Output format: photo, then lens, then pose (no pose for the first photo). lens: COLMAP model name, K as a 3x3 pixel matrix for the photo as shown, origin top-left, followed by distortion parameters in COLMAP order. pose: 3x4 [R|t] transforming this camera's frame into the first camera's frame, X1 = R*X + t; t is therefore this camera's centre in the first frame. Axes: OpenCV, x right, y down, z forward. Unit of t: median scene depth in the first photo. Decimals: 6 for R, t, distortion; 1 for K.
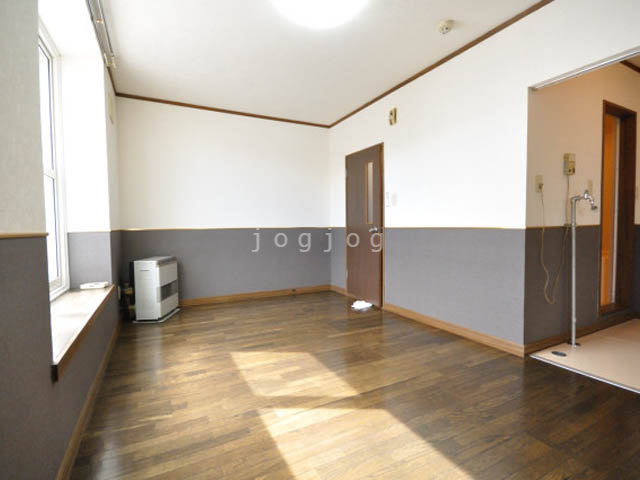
lens RADIAL K [[315.7, 0, 319.5], [0, 315.7, 239.6], [0, 0, 1]] dist [0.004161, 0.000223]
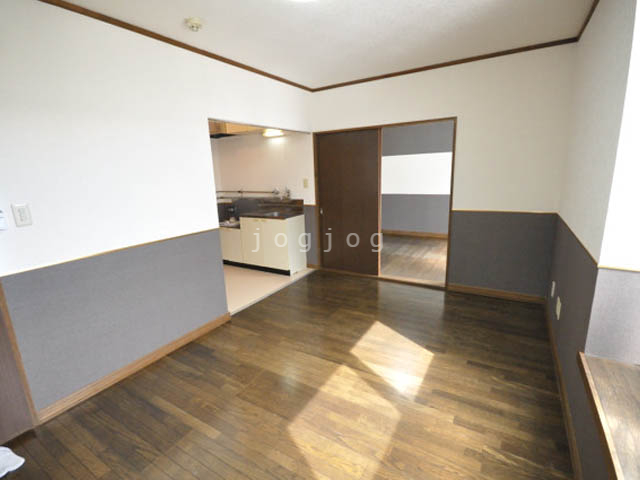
lens RADIAL K [[315.7, 0, 319.8], [0, 315.7, 240.0], [0, 0, 1]] dist [0.004161, 0.000223]
pose [[-0.514413, -0.156155, 0.843205, -0.837314], [0.076545, 0.970995, 0.226518, -0.308698], [-0.854120, 0.181066, -0.487539, 1.610075]]
